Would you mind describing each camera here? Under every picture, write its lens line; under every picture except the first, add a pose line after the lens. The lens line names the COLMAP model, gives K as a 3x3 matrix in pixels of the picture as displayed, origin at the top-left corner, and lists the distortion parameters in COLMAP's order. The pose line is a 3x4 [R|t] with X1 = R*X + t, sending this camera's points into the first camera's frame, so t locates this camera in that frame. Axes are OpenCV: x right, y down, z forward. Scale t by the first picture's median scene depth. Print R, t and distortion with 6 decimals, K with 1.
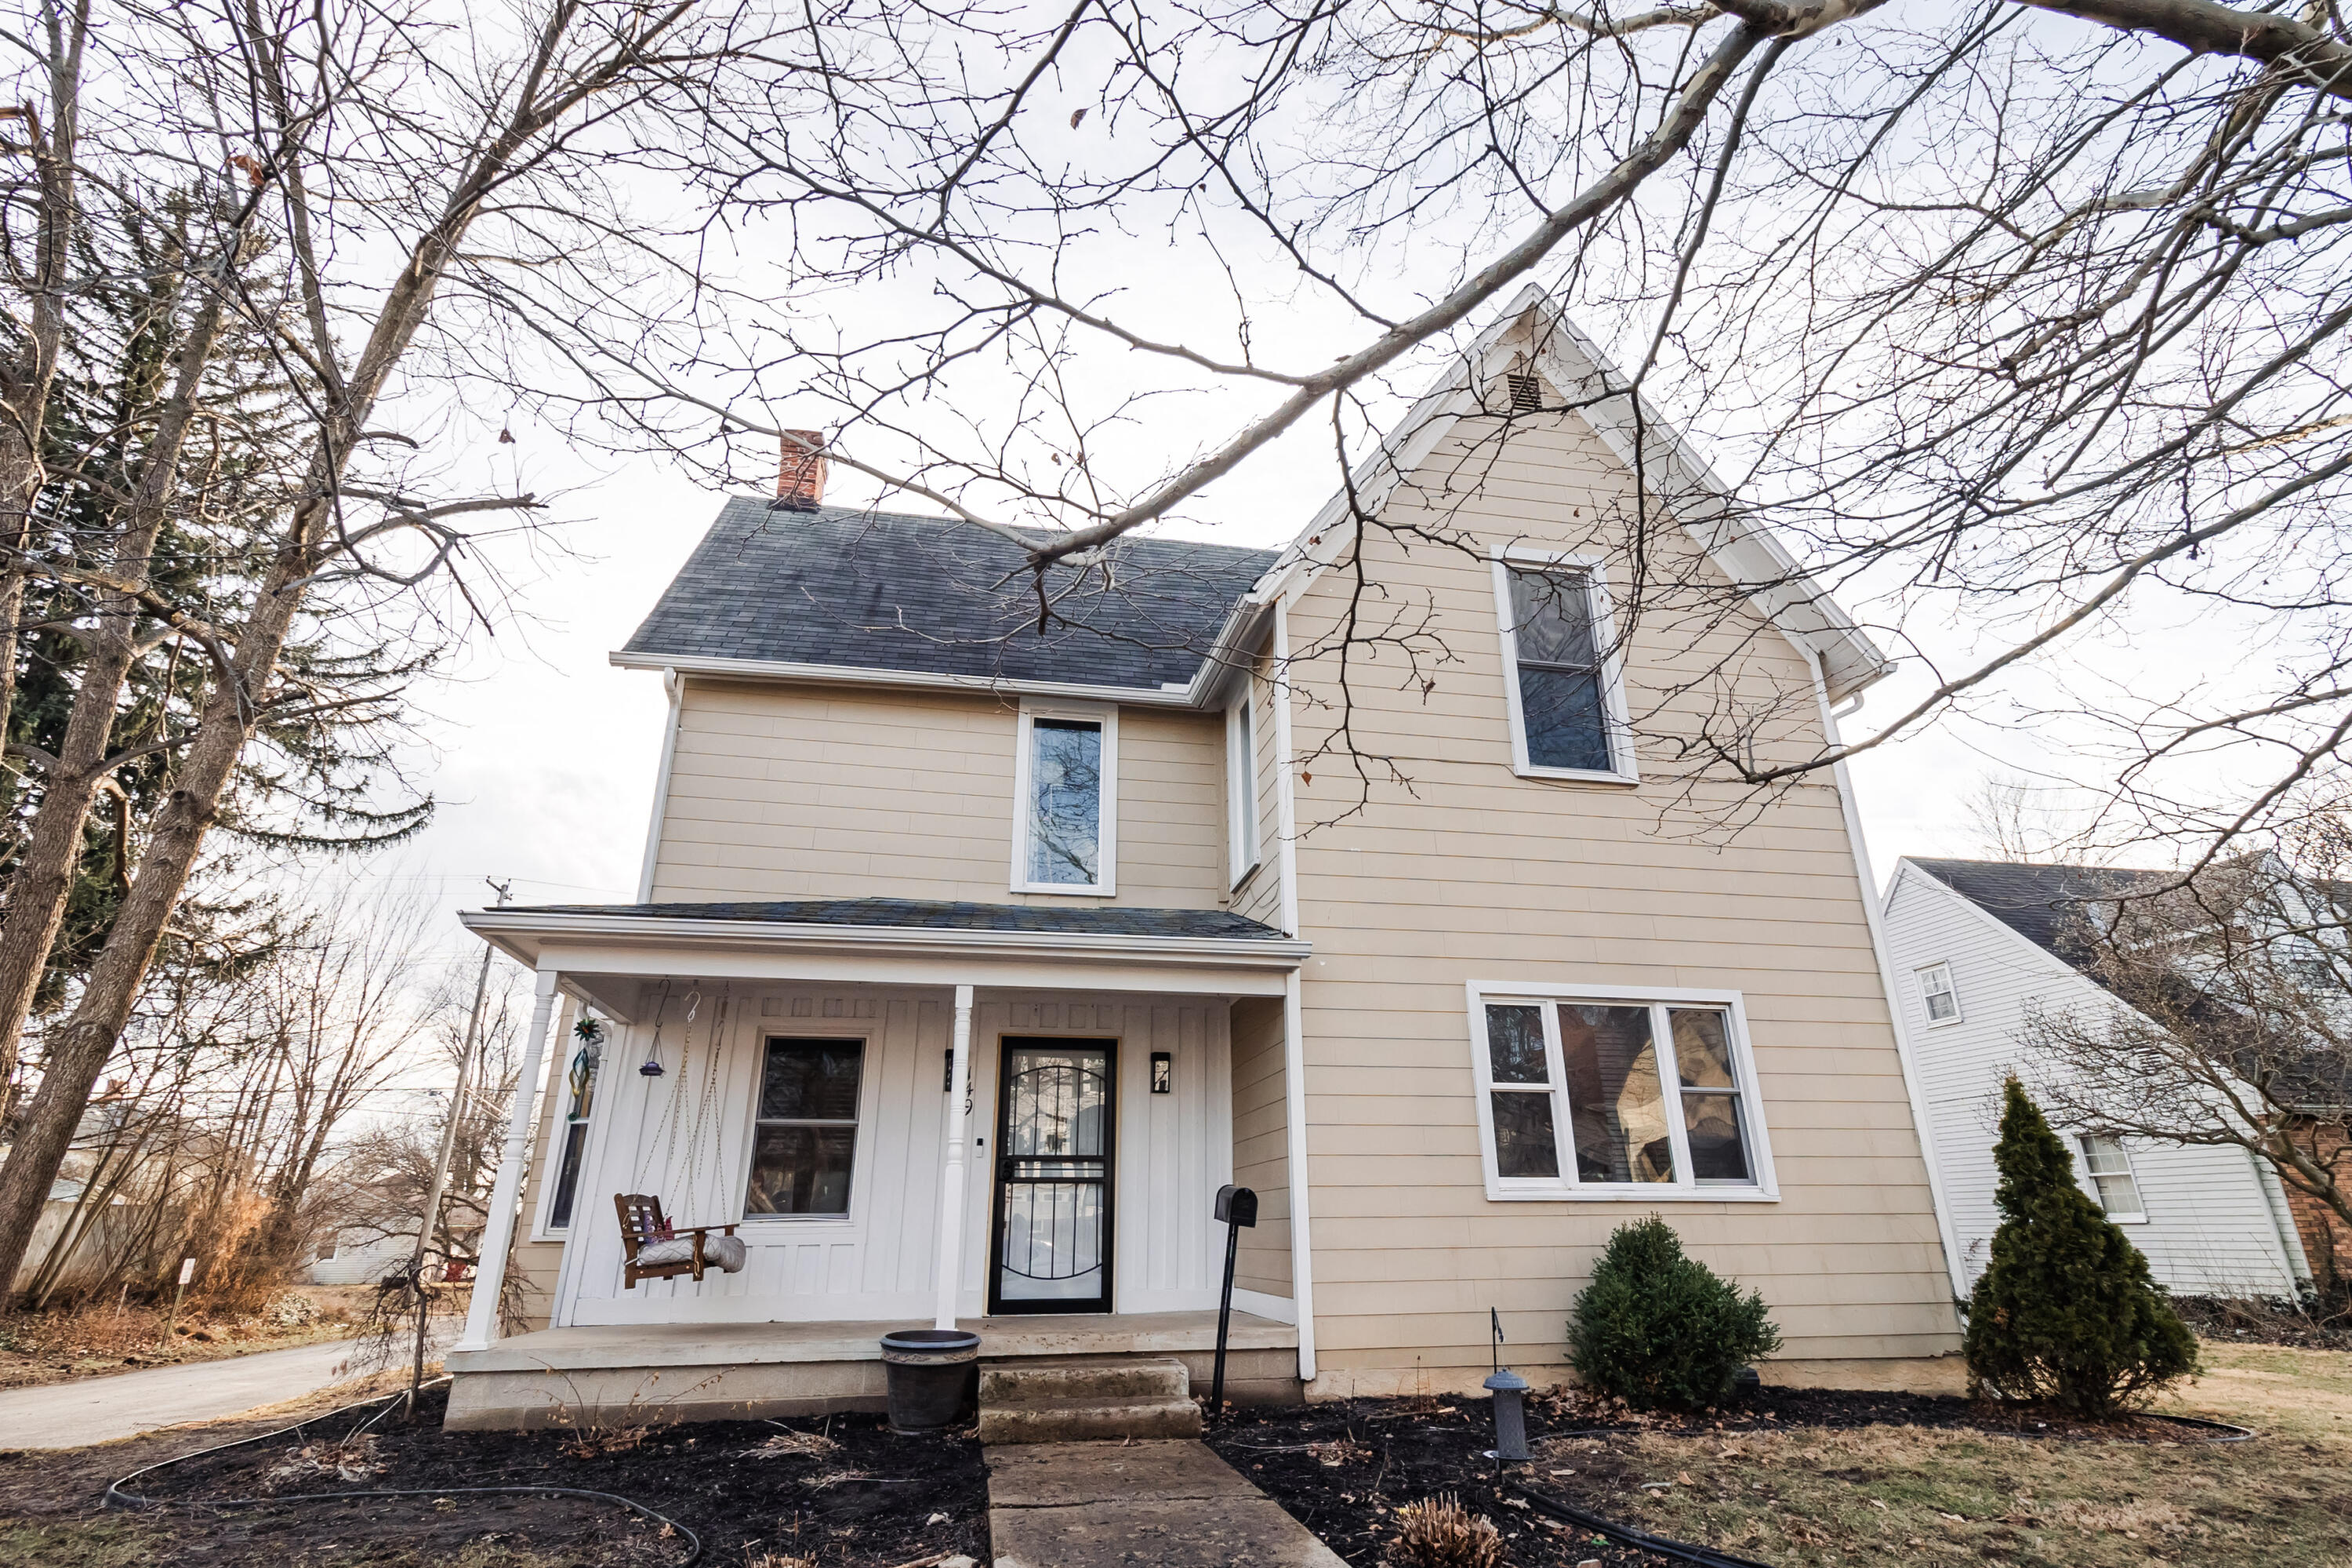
lens RADIAL K [[1078.0, 0, 1175.6], [0, 1078.0, 661.8], [0, 0, 1]] dist [0.002562, 0.001105]
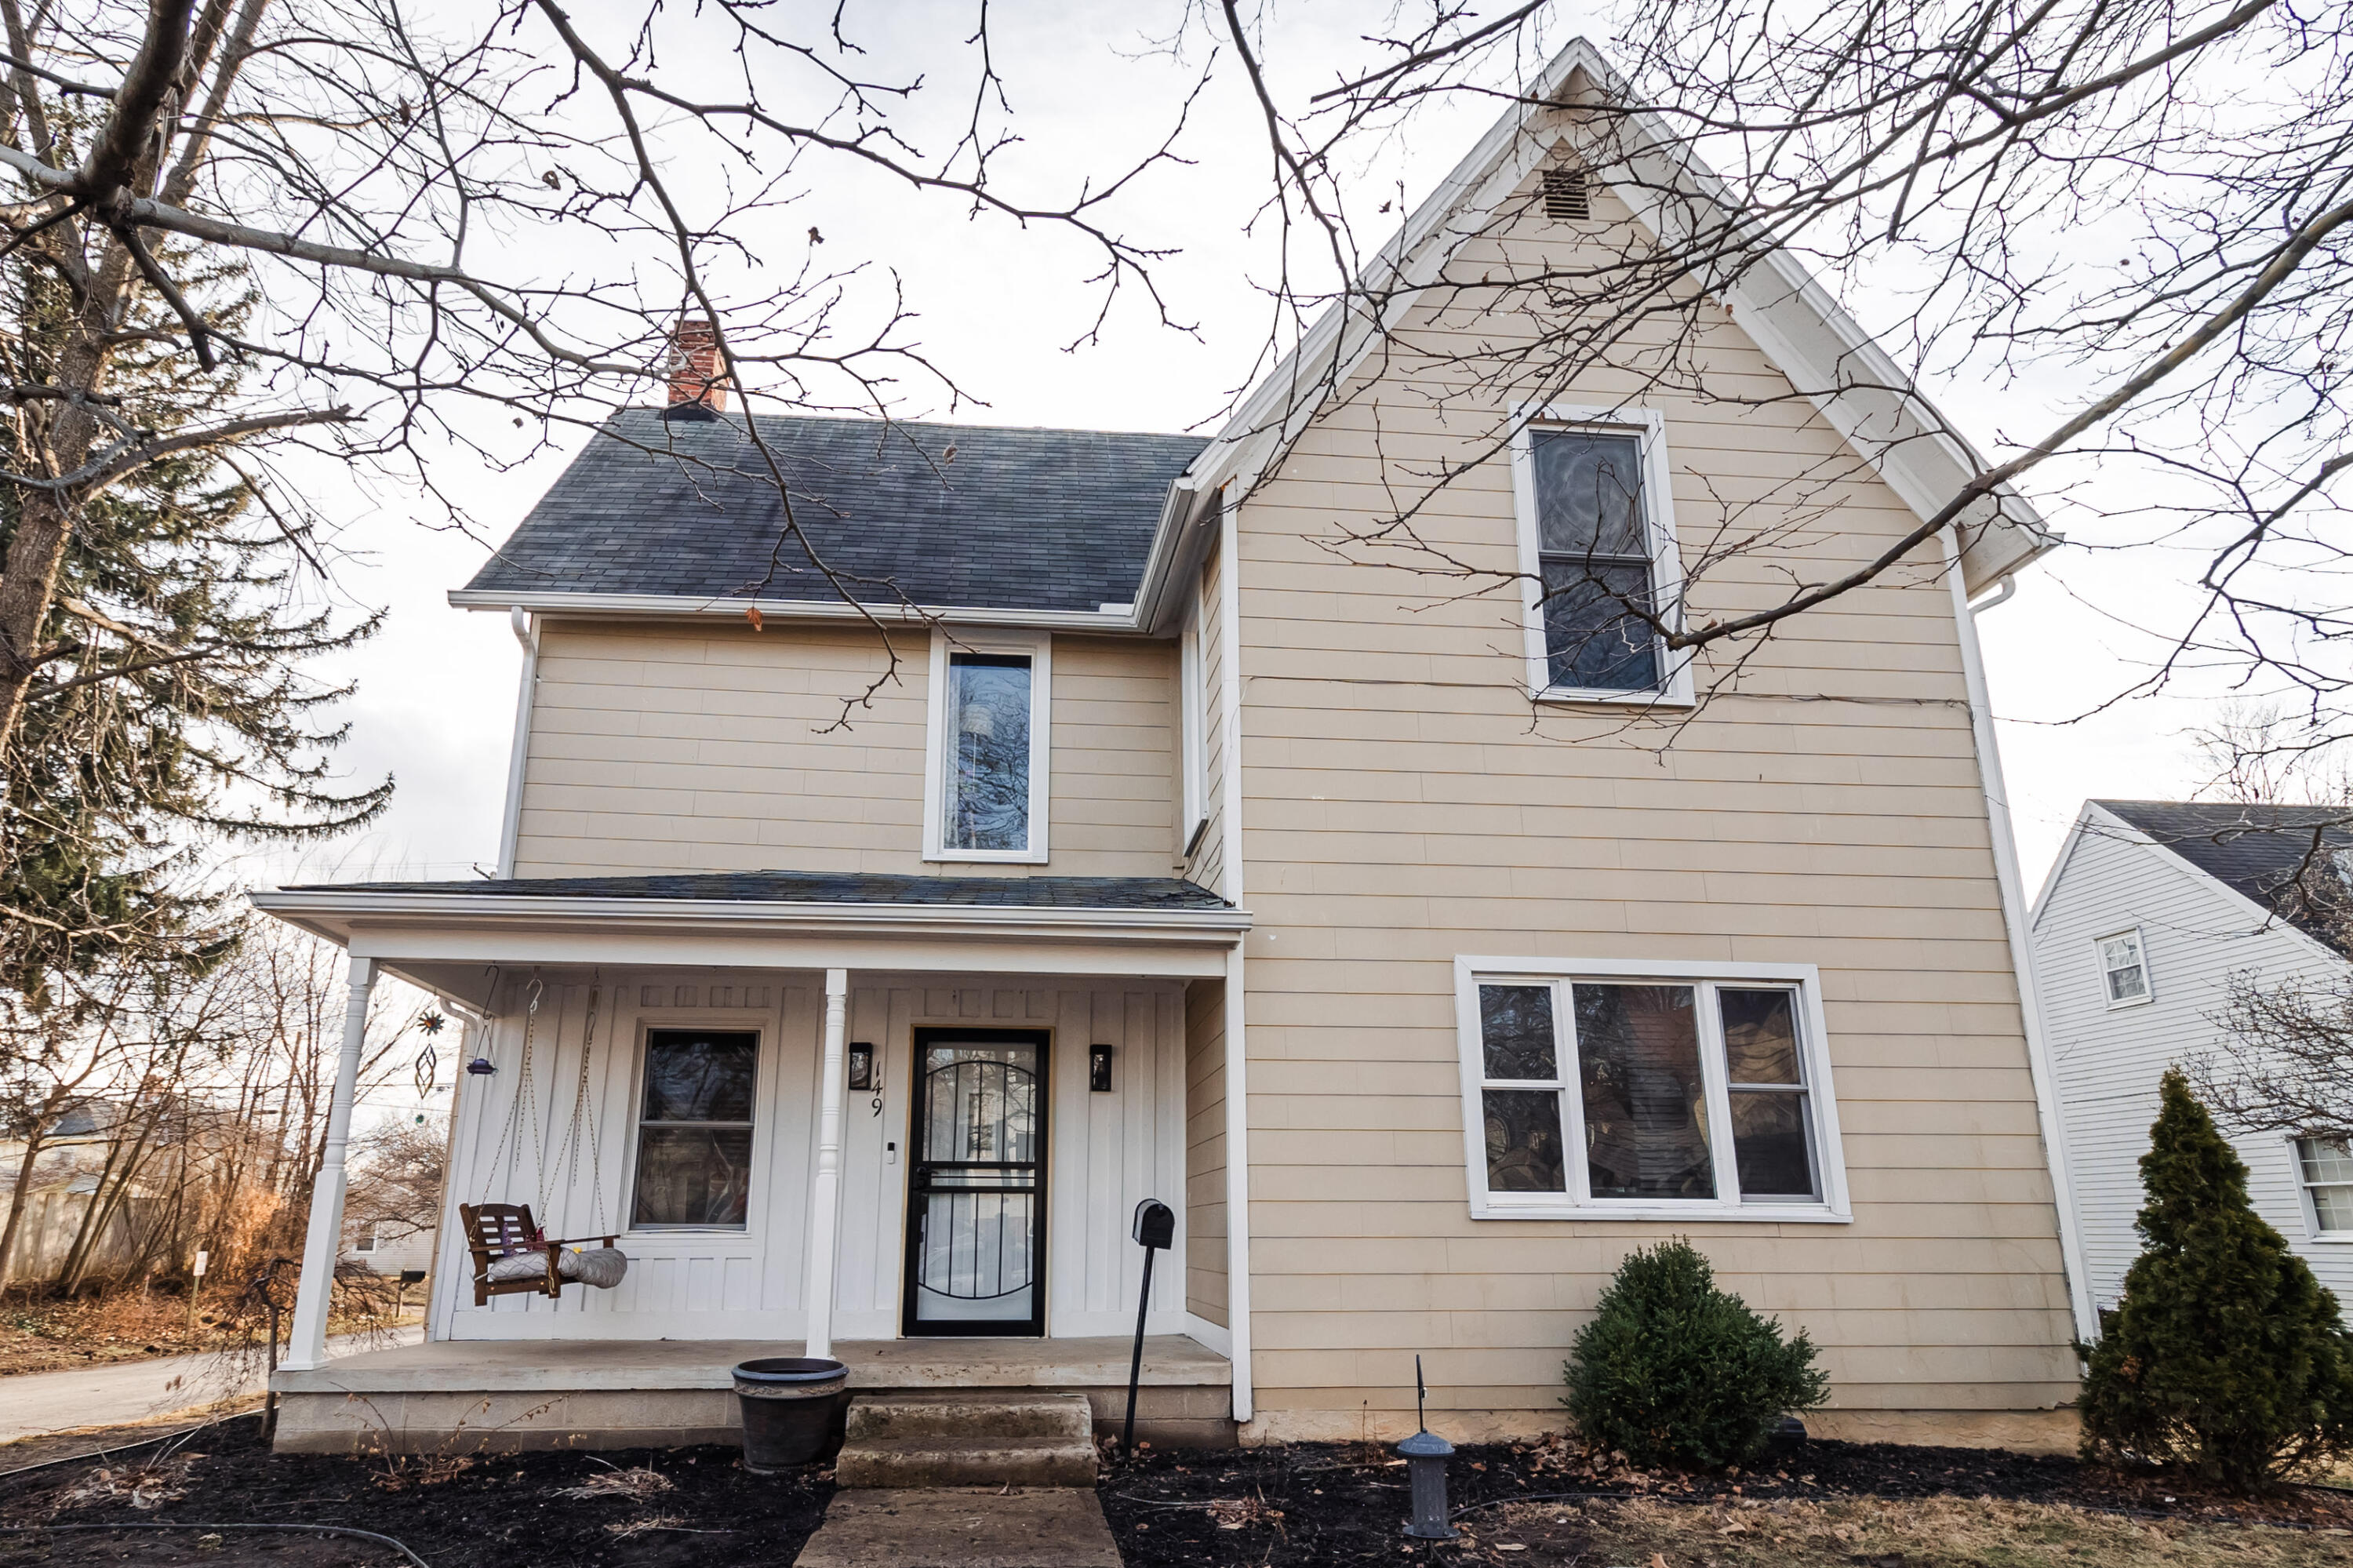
lens RADIAL K [[1183.7, 0, 1204.4], [0, 1183.7, 777.1], [0, 0, 1]] dist [0.001924, -0.000017]
pose [[0.995369, -0.026026, -0.092538, 0.169719], [0.037539, 0.991453, 0.124944, 0.048169], [0.088495, -0.127839, 0.987839, 0.136755]]
